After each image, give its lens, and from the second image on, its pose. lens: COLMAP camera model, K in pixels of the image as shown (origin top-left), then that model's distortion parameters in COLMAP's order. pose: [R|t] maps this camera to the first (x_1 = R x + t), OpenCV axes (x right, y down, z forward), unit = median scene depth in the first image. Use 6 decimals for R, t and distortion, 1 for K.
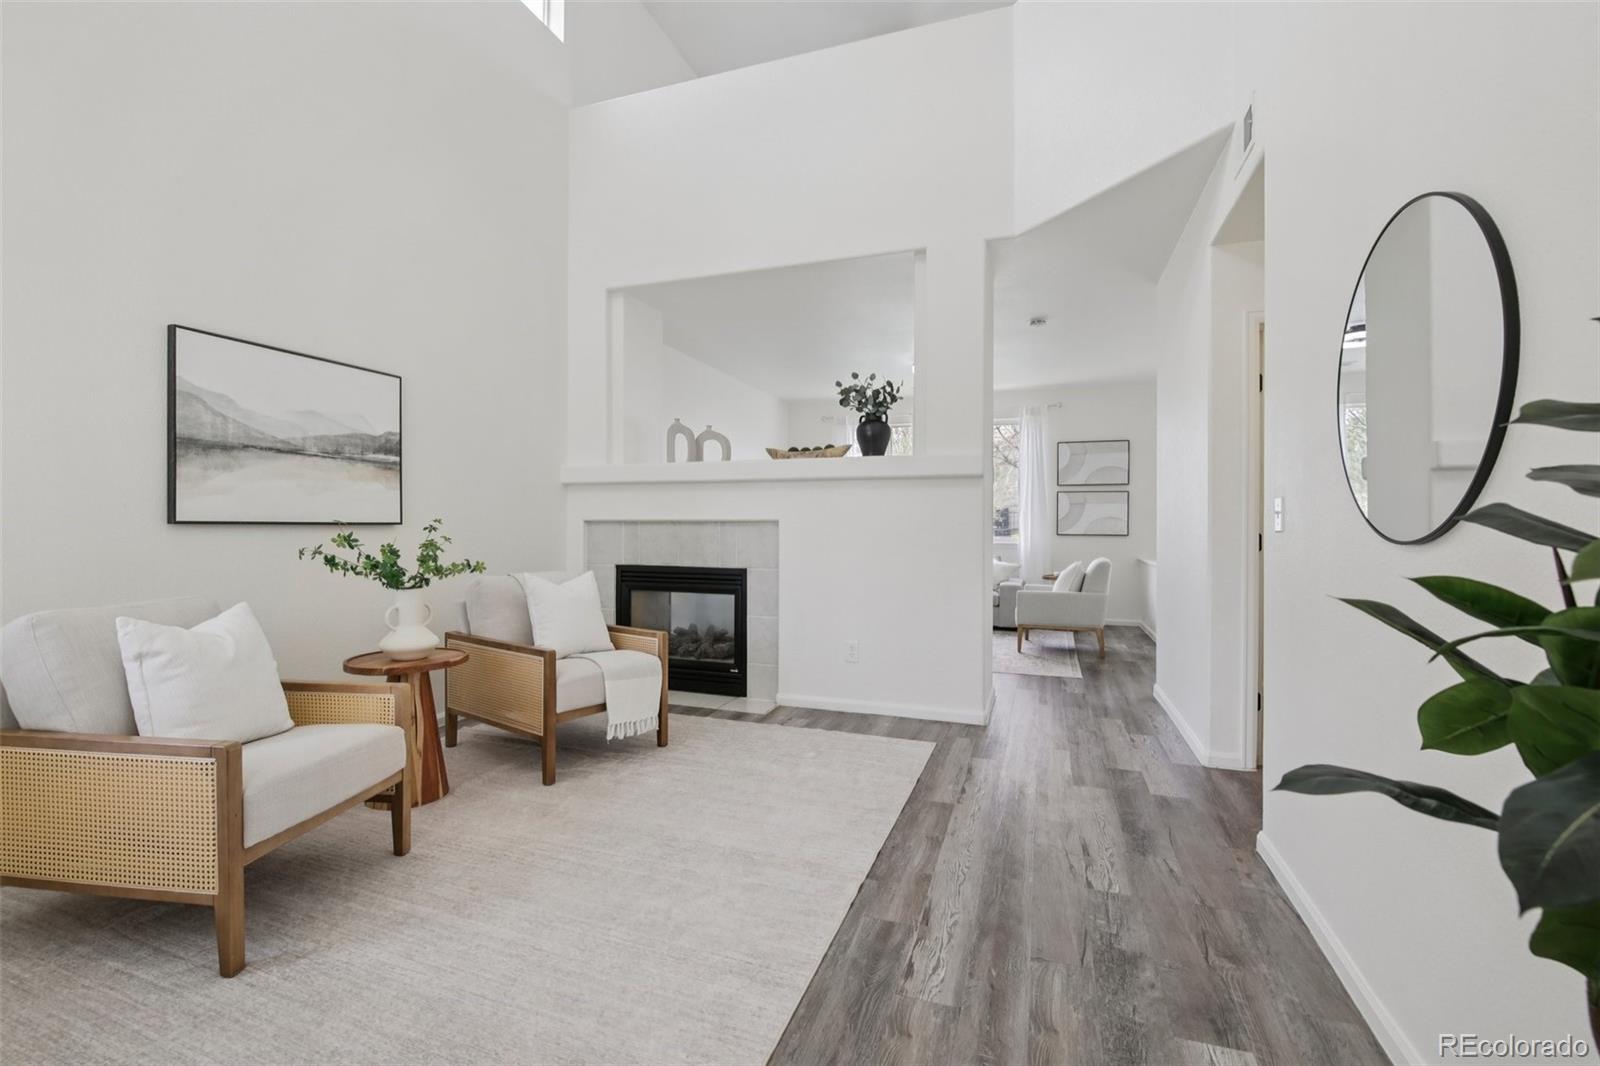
lens RADIAL K [[691.9, 0, 794.8], [0, 691.9, 522.6], [0, 0, 1]] dist [-0.003677, -0.007355]
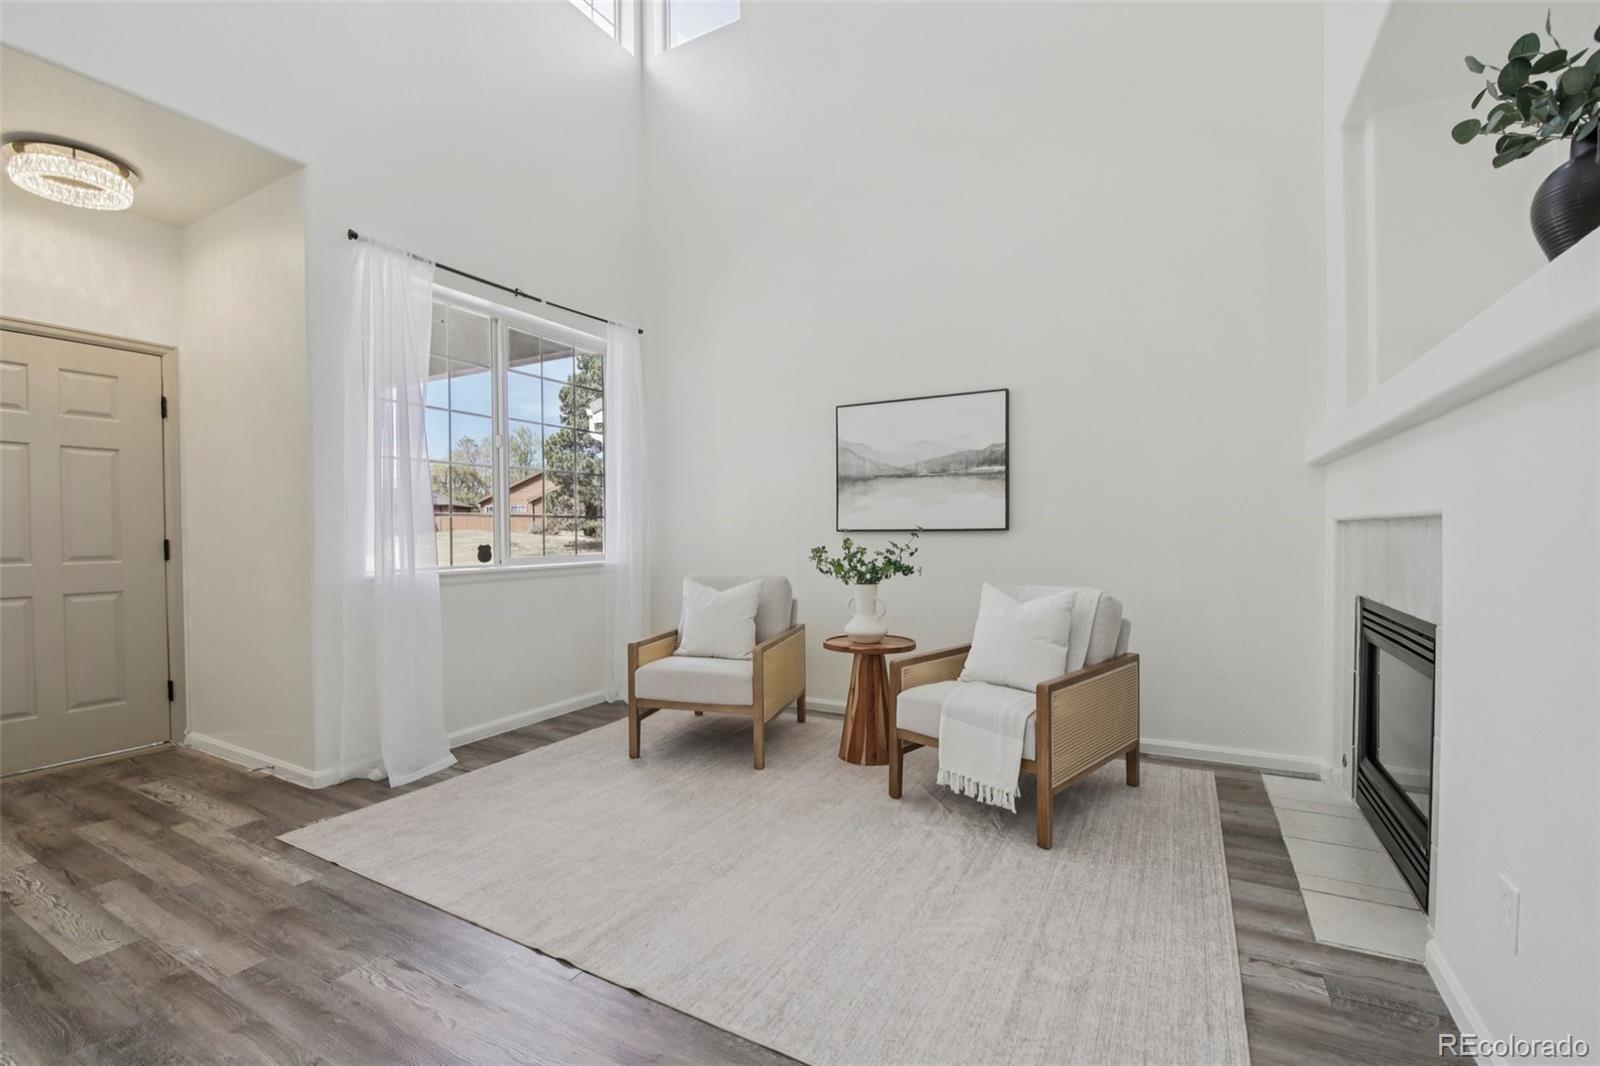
lens RADIAL K [[708.4, 0, 799.8], [0, 708.4, 522.6], [0, 0, 1]] dist [-0.006278, -0.007650]
pose [[-0.159536, -0.013110, -0.987105, 0.649835], [0.012729, 0.999801, -0.015336, 0.005329], [0.987110, -0.015012, -0.159337, 1.023067]]
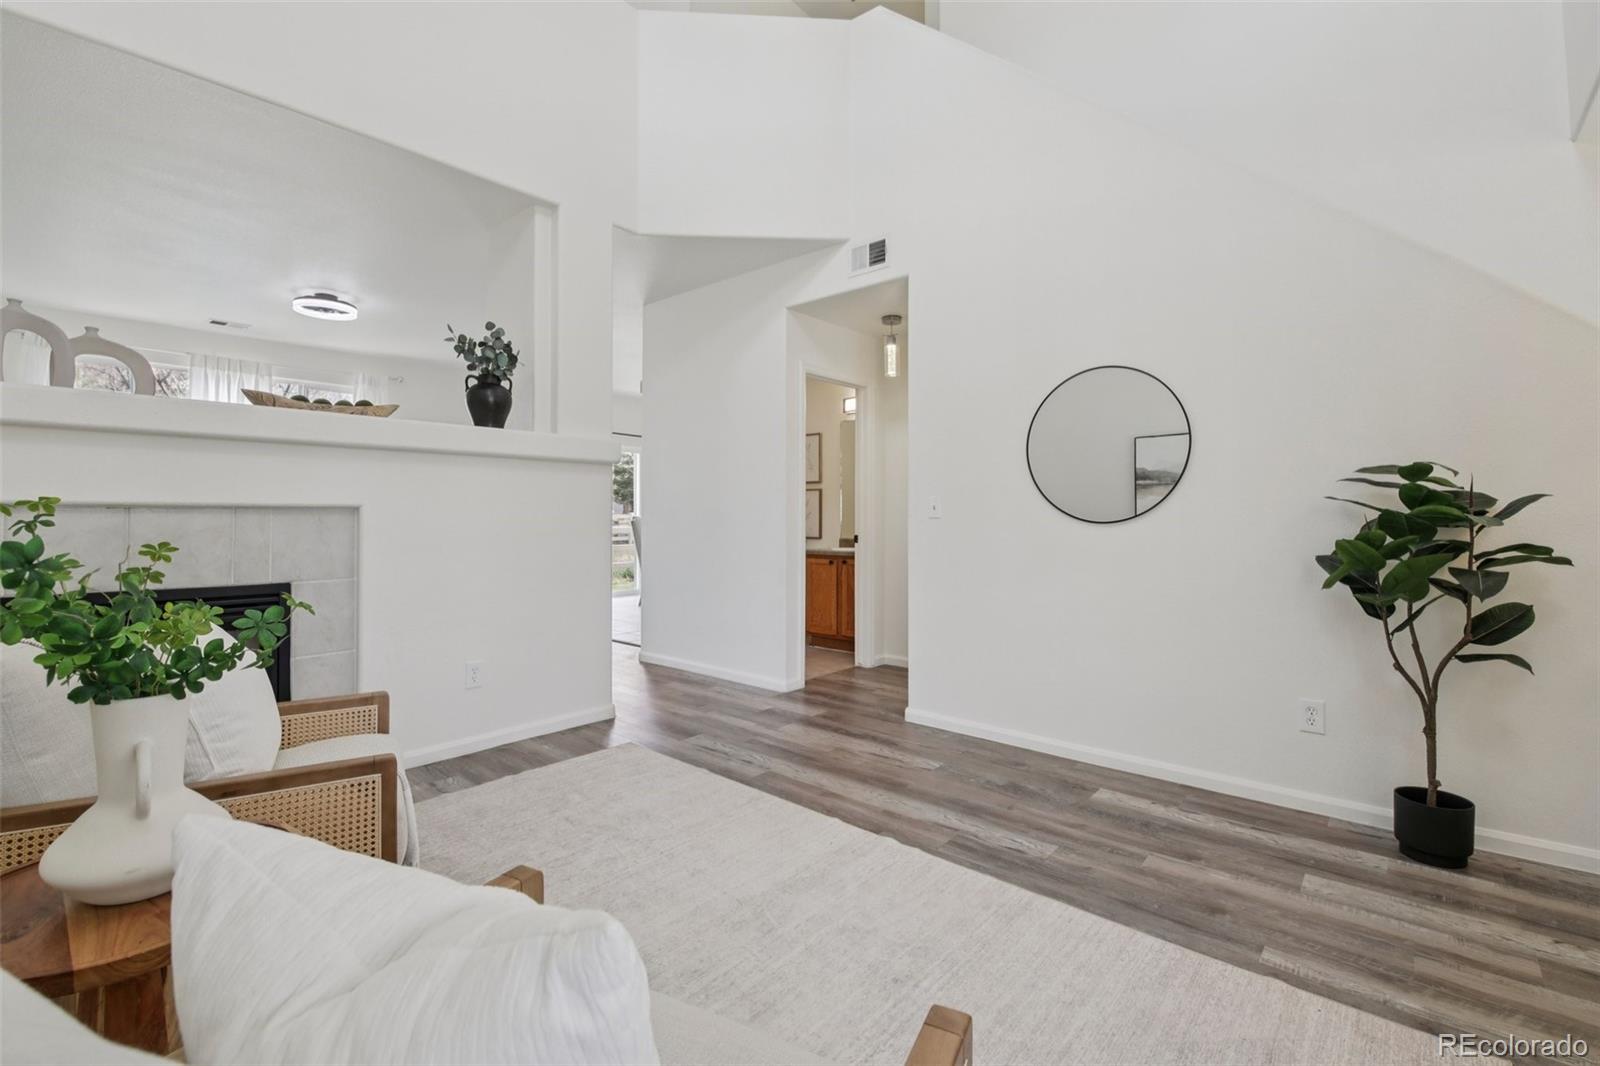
lens RADIAL K [[689.0, 0, 794.7], [0, 689.0, 512.9], [0, 0, 1]] dist [-0.000337, -0.000027]
pose [[0.378867, 0.001407, 0.925450, -0.710854], [-0.004825, 0.999988, 0.000456, 0.000762], [-0.925438, -0.004638, 0.378870, 0.520183]]
